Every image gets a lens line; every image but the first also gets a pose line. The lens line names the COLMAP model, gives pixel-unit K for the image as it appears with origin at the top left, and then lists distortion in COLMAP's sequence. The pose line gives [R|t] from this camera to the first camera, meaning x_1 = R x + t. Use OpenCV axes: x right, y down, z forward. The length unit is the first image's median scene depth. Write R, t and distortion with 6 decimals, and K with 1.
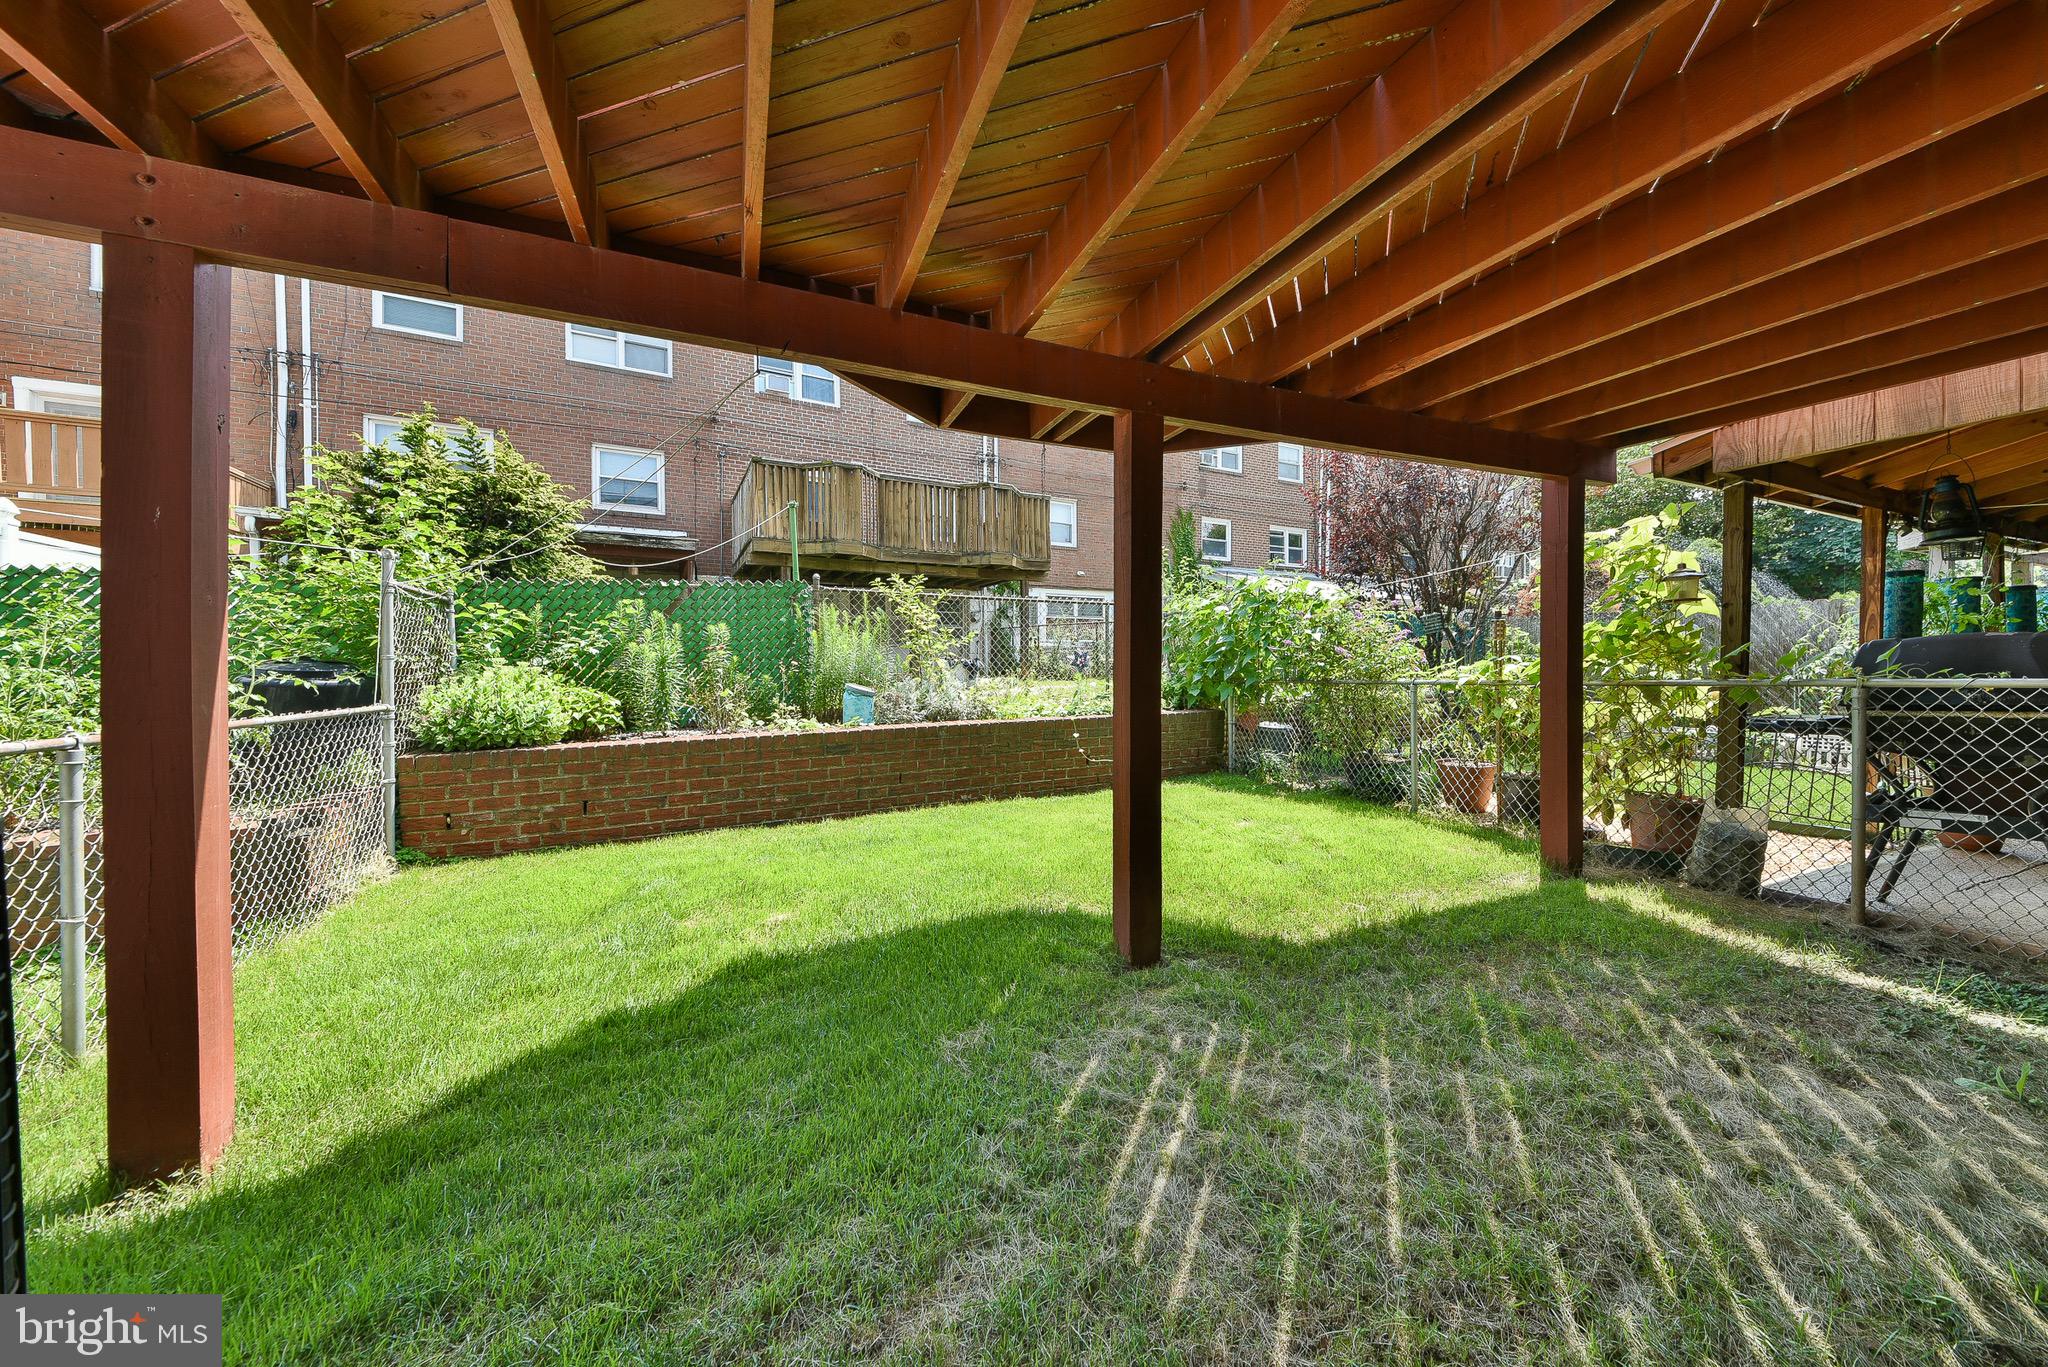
lens RADIAL K [[721.7, 0, 1095.2], [0, 721.7, 673.9], [0, 0, 1]] dist [0.000986, -0.000079]
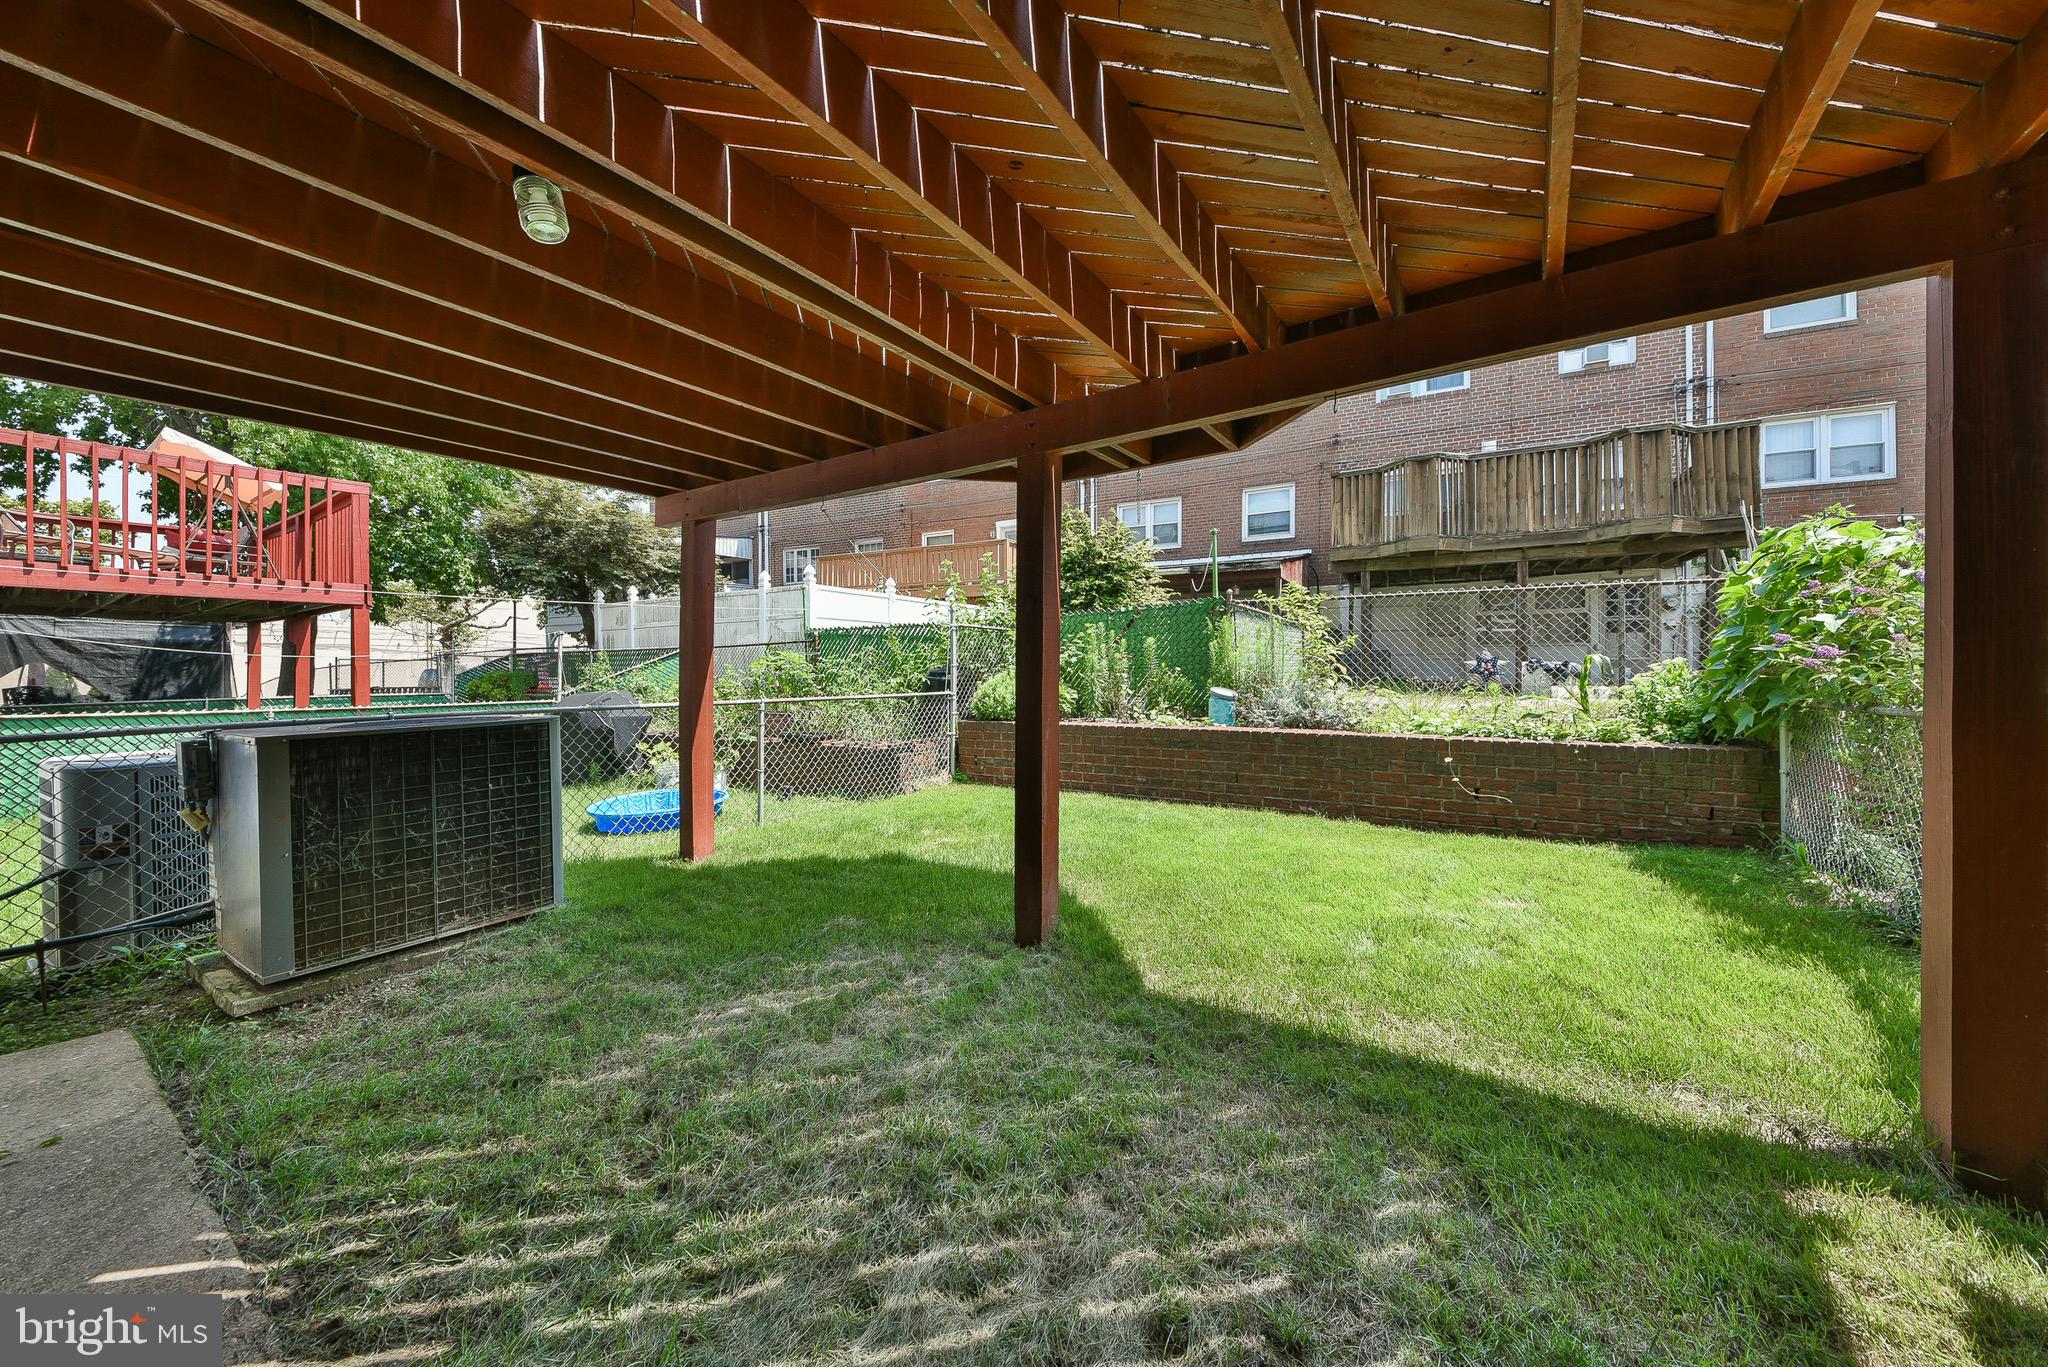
lens RADIAL K [[708.8, 0, 1024.0], [0, 708.8, 683.5], [0, 0, 1]] dist [-0.000875, -0.000179]
pose [[0.479416, 0.022411, -0.877302, 0.201499], [-0.011936, 0.999748, 0.019017, -0.004351], [0.877507, 0.001354, 0.479562, 0.090897]]
